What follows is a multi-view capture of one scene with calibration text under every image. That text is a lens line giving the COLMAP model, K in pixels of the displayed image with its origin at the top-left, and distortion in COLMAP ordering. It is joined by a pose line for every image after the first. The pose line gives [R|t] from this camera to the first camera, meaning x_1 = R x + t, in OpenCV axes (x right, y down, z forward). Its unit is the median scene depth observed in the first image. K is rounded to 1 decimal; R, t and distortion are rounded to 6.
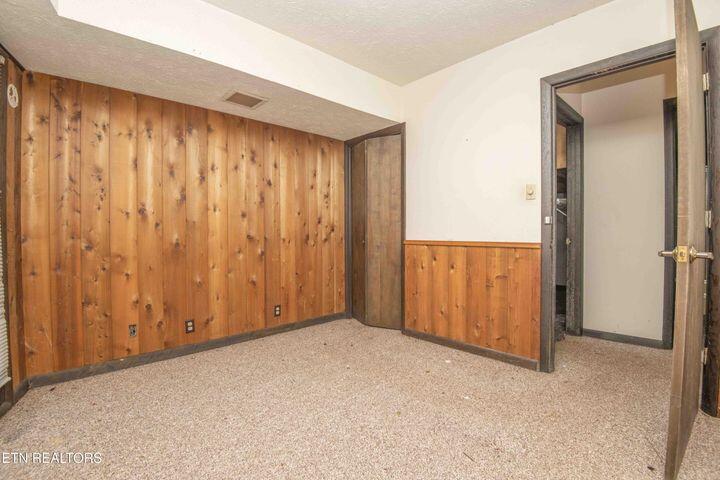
lens RADIAL K [[334.7, 0, 362.9], [0, 334.7, 238.5], [0, 0, 1]] dist [-0.021855, -0.006366]
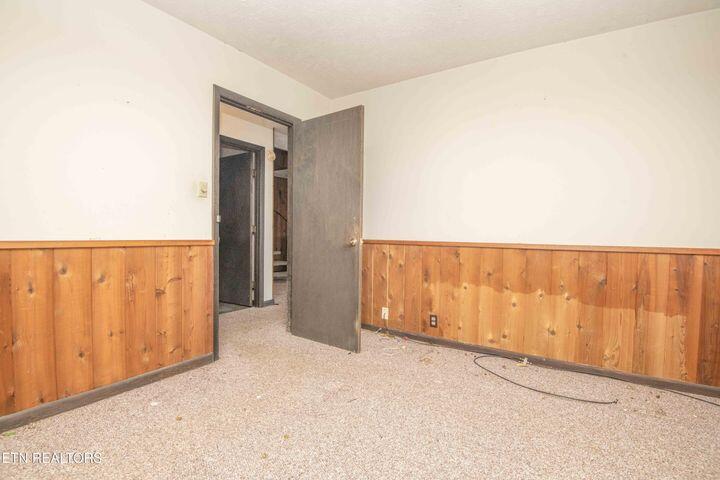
lens RADIAL K [[334.7, 0, 358.0], [0, 334.7, 238.4], [0, 0, 1]] dist [-0.021855, -0.006366]
pose [[-0.218885, -0.010144, 0.975698, -0.544971], [0.012233, 0.999839, 0.013140, 0.000783], [-0.975674, 0.014812, -0.218726, 0.711505]]
